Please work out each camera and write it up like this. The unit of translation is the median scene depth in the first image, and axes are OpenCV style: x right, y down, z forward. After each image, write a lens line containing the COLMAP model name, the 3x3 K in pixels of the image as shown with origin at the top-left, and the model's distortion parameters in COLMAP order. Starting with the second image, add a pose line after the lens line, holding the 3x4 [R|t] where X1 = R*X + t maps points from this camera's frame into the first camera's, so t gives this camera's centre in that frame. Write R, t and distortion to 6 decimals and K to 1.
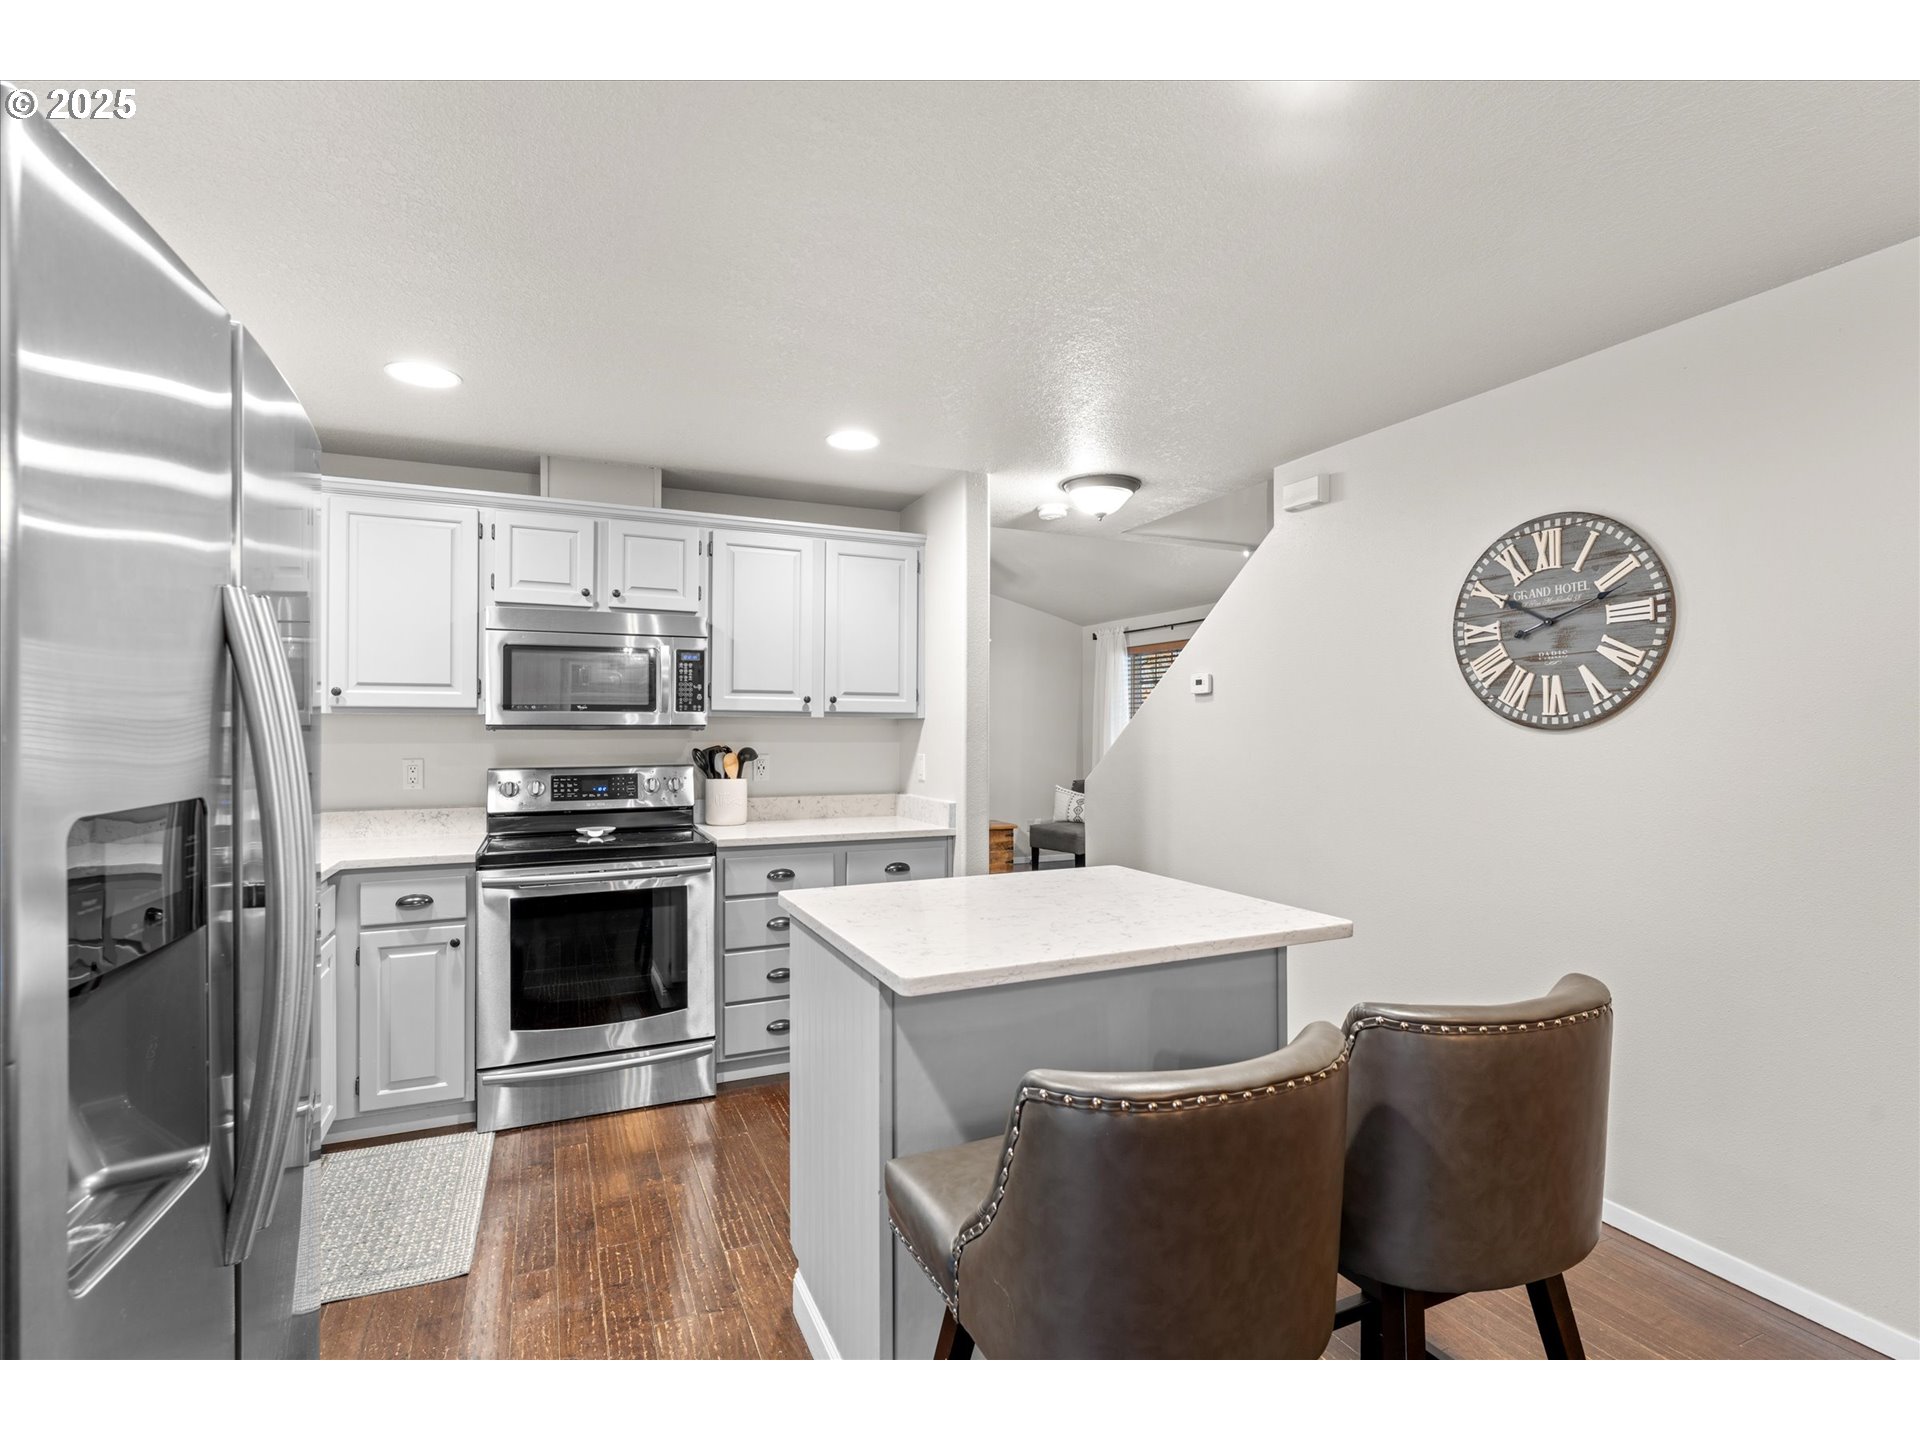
lens RADIAL K [[968.1, 0, 956.2], [0, 968.1, 719.9], [0, 0, 1]] dist [0.017453, -0.000465]
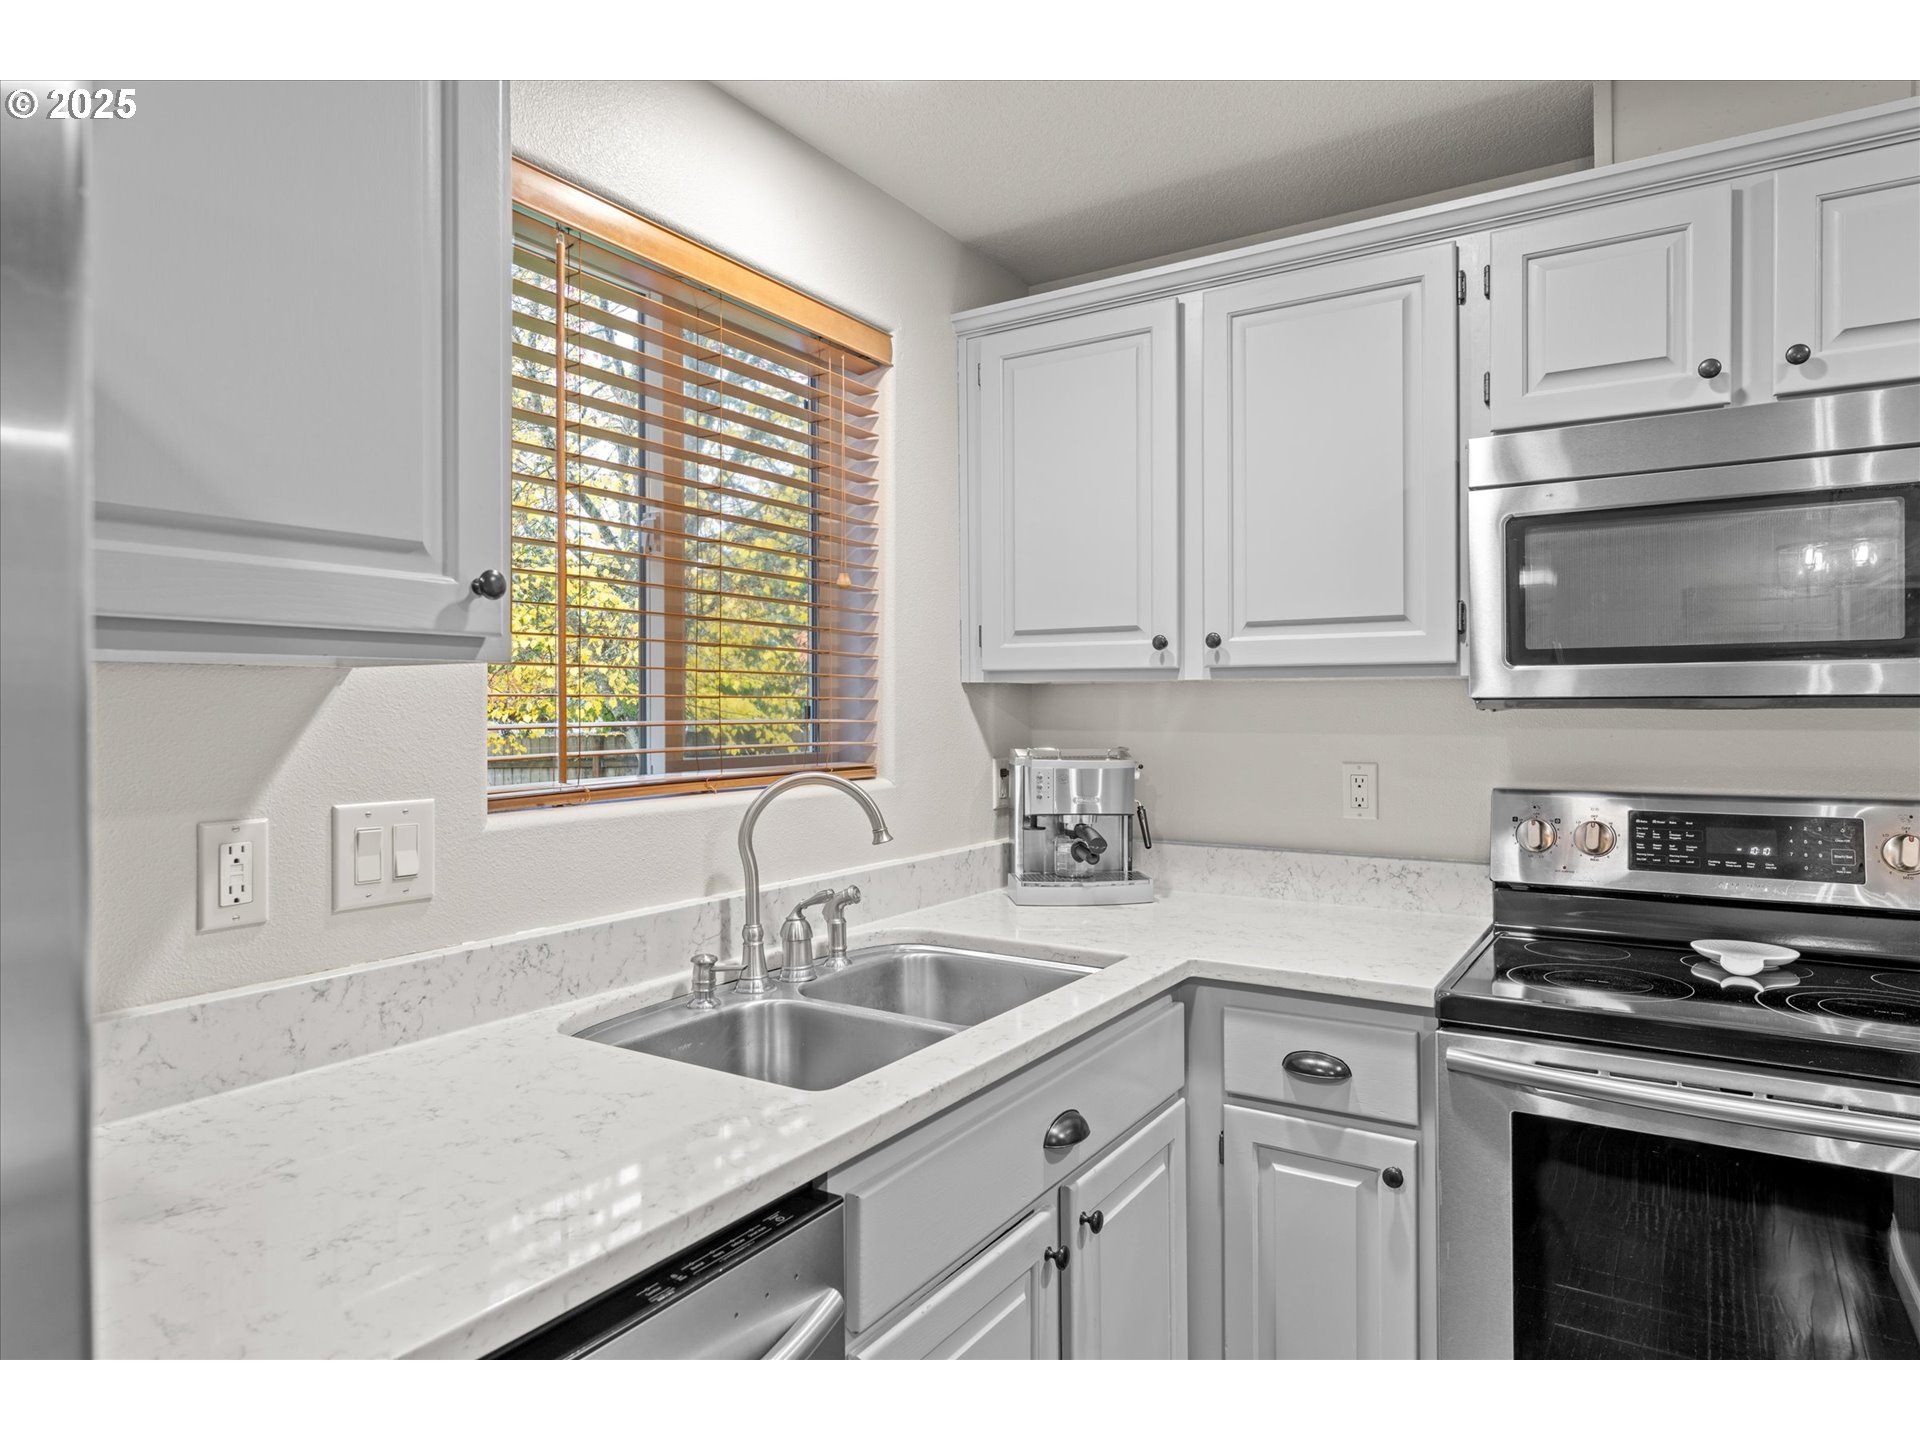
lens RADIAL K [[1112.1, 0, 954.8], [0, 1112.1, 708.8], [0, 0, 1]] dist [-0.022205, 0.003766]
pose [[0.555953, -0.000920, -0.831213, -0.176239], [0.012514, 0.999895, 0.007263, 0.003057], [0.831120, -0.014440, 0.555906, 0.482712]]
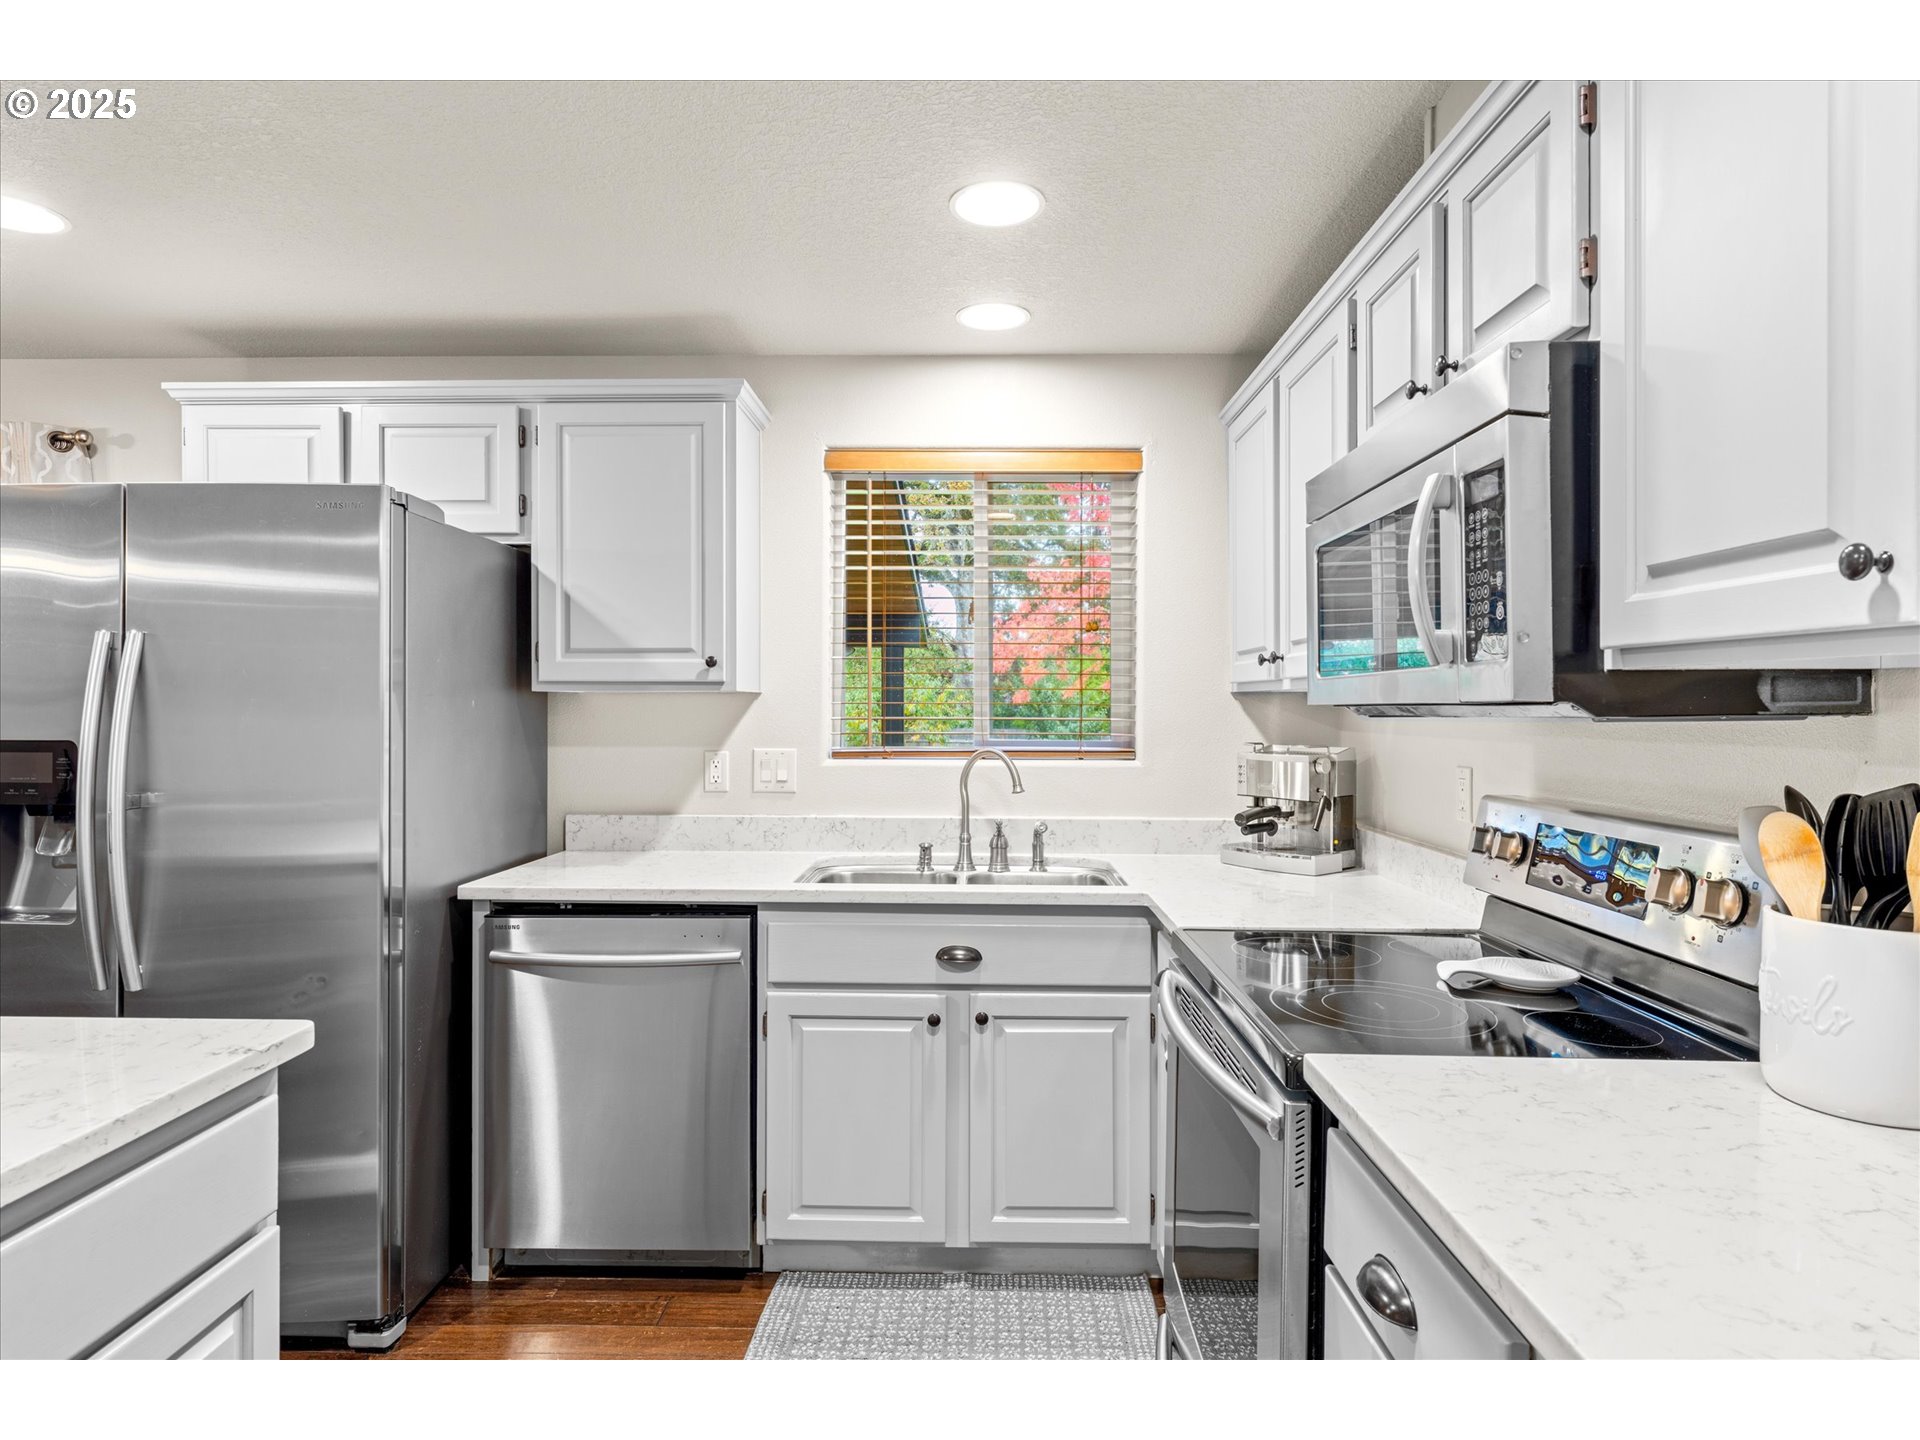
lens RADIAL K [[1112.1, 0, 959.7], [0, 1112.1, 709.7], [0, 0, 1]] dist [-0.022205, 0.003766]
pose [[-0.411307, -0.000180, -0.911497, 0.151327], [0.006512, 0.999974, -0.003135, 0.007123], [0.911473, -0.007225, -0.411295, 1.021200]]
